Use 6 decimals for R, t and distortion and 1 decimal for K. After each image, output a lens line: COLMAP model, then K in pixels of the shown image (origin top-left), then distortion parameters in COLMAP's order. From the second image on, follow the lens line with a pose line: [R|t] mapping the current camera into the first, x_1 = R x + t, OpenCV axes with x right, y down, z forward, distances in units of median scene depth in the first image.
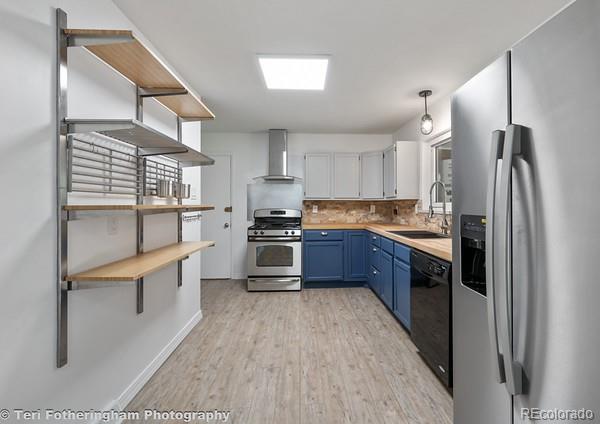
lens RADIAL K [[272.2, 0, 314.1], [0, 272.2, 203.4], [0, 0, 1]] dist [-0.003302, -0.000377]
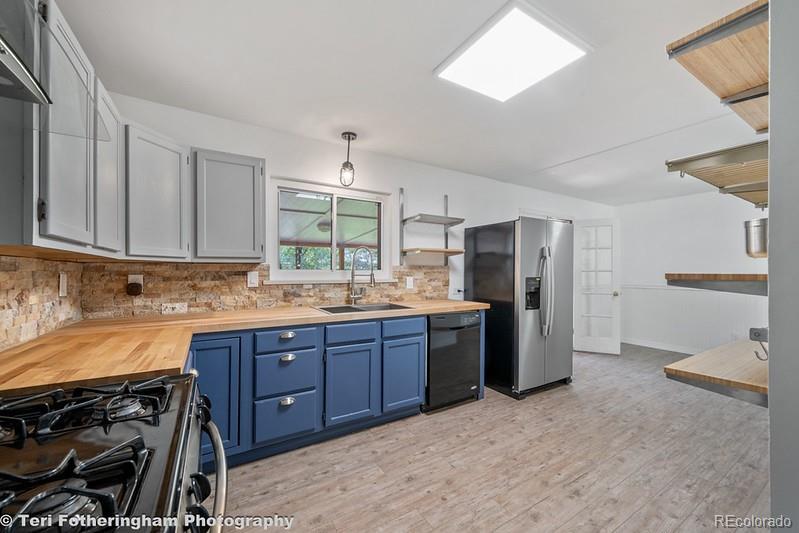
lens RADIAL K [[312.0, 0, 402.1], [0, 312.0, 269.6], [0, 0, 1]] dist [-0.000477, 0.000173]
pose [[-0.482178, 0.006513, 0.876049, -0.408915], [-0.007453, 0.999906, -0.011536, 0.004805], [-0.876041, -0.012092, -0.482084, 1.101257]]
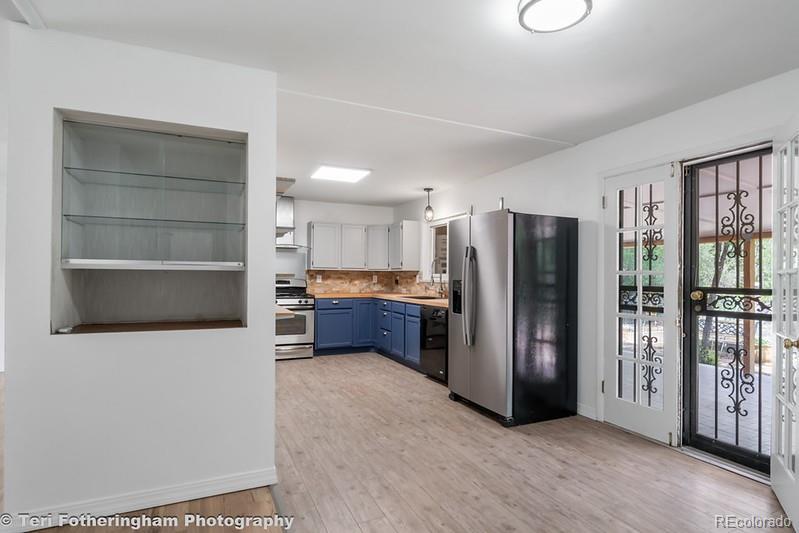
lens RADIAL K [[428.6, 0, 399.9], [0, 428.6, 273.3], [0, 0, 1]] dist [-0.001197, -0.000250]
pose [[0.928554, 0.012398, 0.370991, -0.395850], [-0.013137, 0.999914, -0.000535, -0.002374], [-0.370965, -0.004377, 0.928636, -0.713319]]
